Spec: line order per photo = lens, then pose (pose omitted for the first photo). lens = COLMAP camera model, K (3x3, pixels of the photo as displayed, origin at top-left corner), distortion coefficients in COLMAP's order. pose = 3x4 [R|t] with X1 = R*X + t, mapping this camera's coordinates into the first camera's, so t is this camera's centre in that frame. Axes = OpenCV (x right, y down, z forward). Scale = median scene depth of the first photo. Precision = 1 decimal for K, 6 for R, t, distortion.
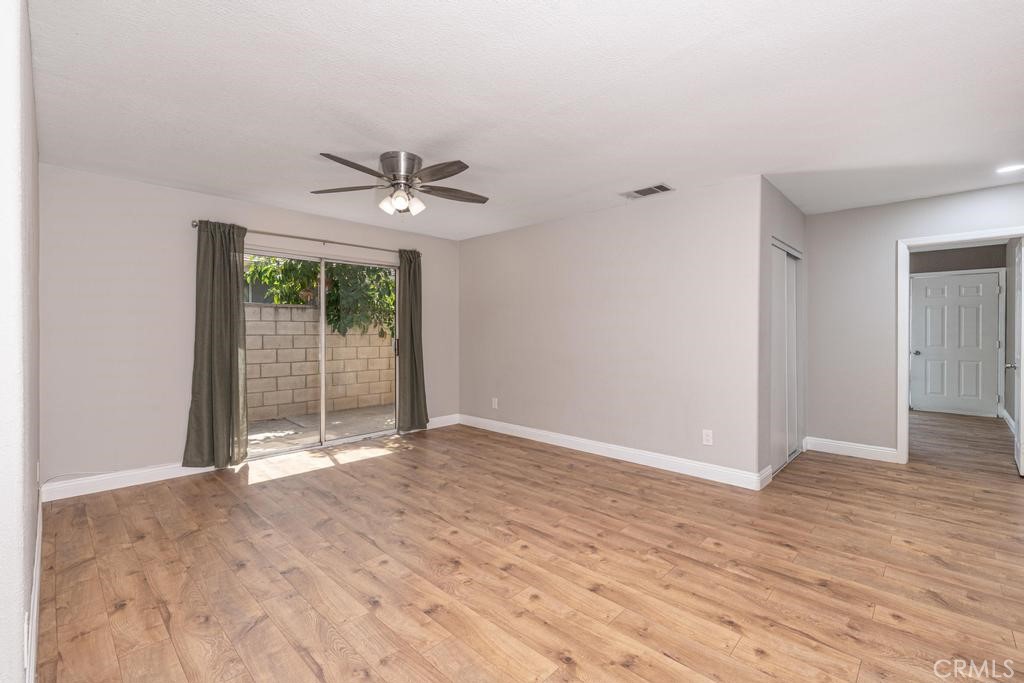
lens RADIAL K [[437.4, 0, 516.1], [0, 437.4, 337.7], [0, 0, 1]] dist [0.001179, -0.000289]
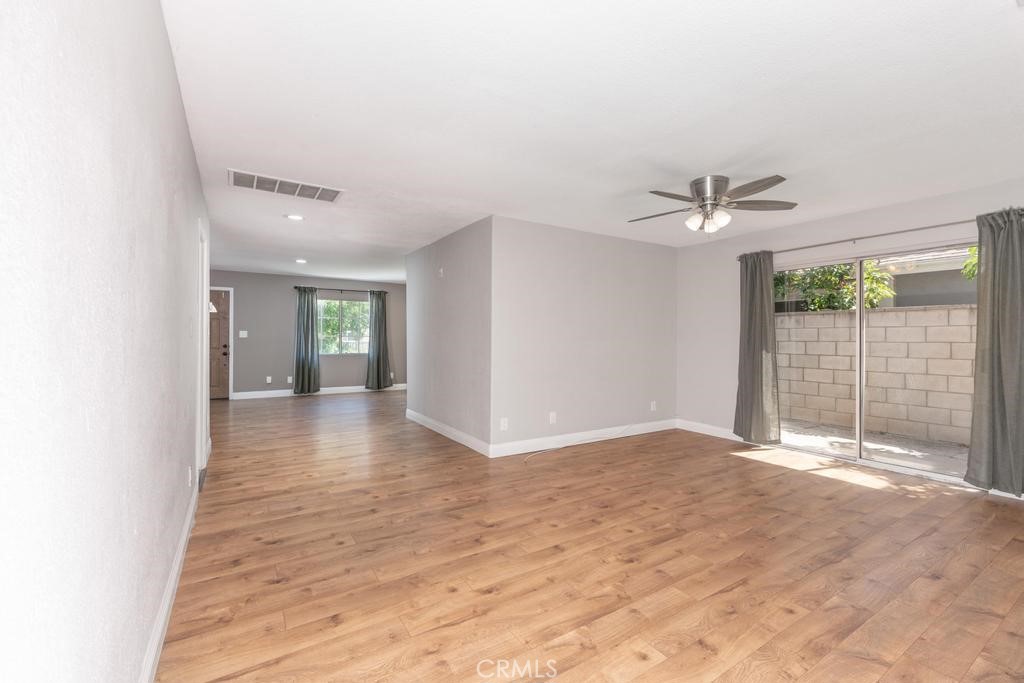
lens RADIAL K [[437.4, 0, 516.1], [0, 437.4, 337.7], [0, 0, 1]] dist [0.001179, -0.000289]
pose [[-0.232348, -0.001693, -0.972631, 1.114456], [-0.017692, 0.999840, 0.002486, -0.005567], [0.972472, 0.017785, -0.232341, 0.933309]]
